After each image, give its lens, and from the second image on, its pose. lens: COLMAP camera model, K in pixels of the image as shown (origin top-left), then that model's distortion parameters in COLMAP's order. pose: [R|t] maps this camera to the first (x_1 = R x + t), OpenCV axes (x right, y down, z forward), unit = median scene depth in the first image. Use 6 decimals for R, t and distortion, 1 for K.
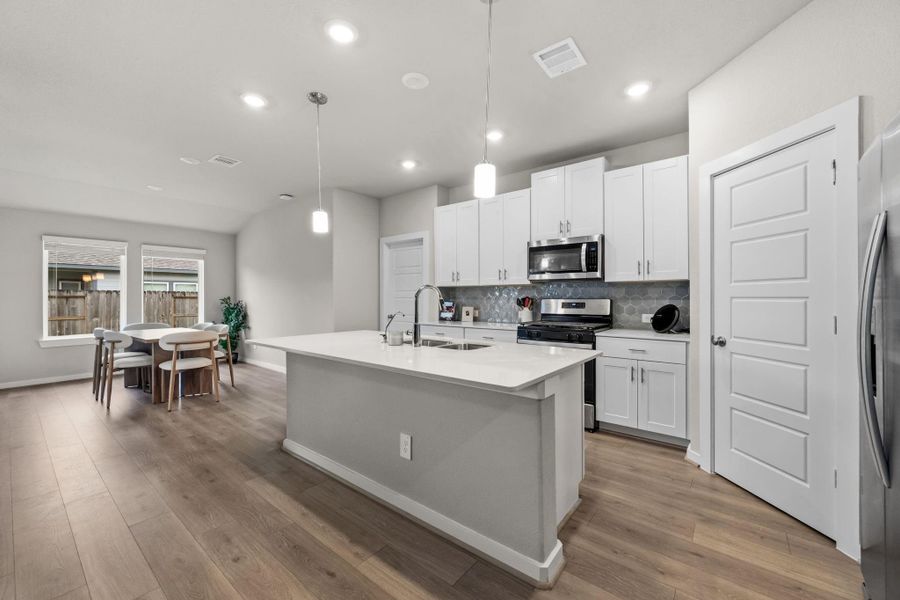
lens RADIAL K [[356.0, 0, 447.8], [0, 356.0, 297.3], [0, 0, 1]] dist [-0.003521, -0.000216]
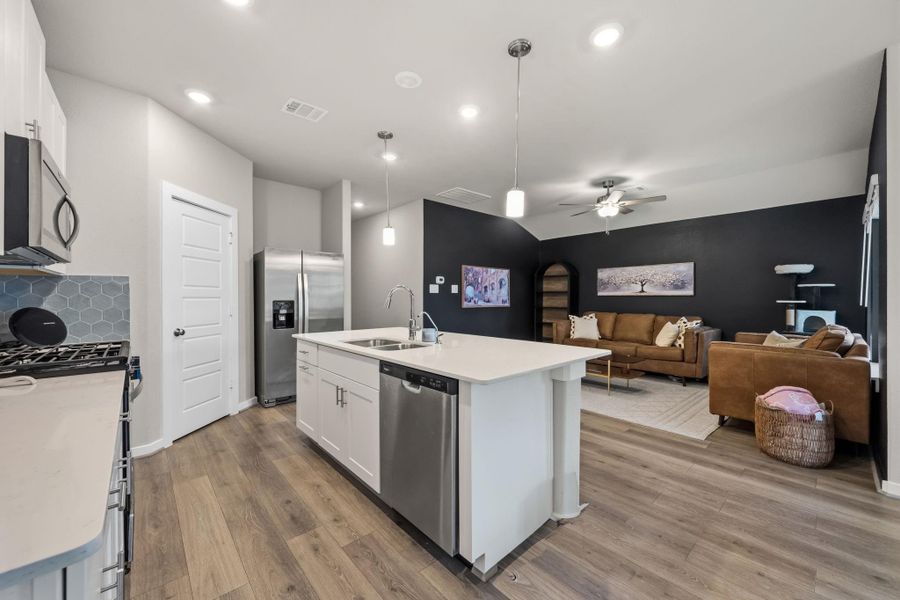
lens RADIAL K [[350.3, 0, 452.0], [0, 350.3, 298.2], [0, 0, 1]] dist [-0.001711, -0.000138]
pose [[-0.986605, 0.001329, 0.163121, -0.216393], [0.001174, 0.999999, -0.001047, 0.002834], [-0.163122, -0.000841, -0.986606, 1.134442]]
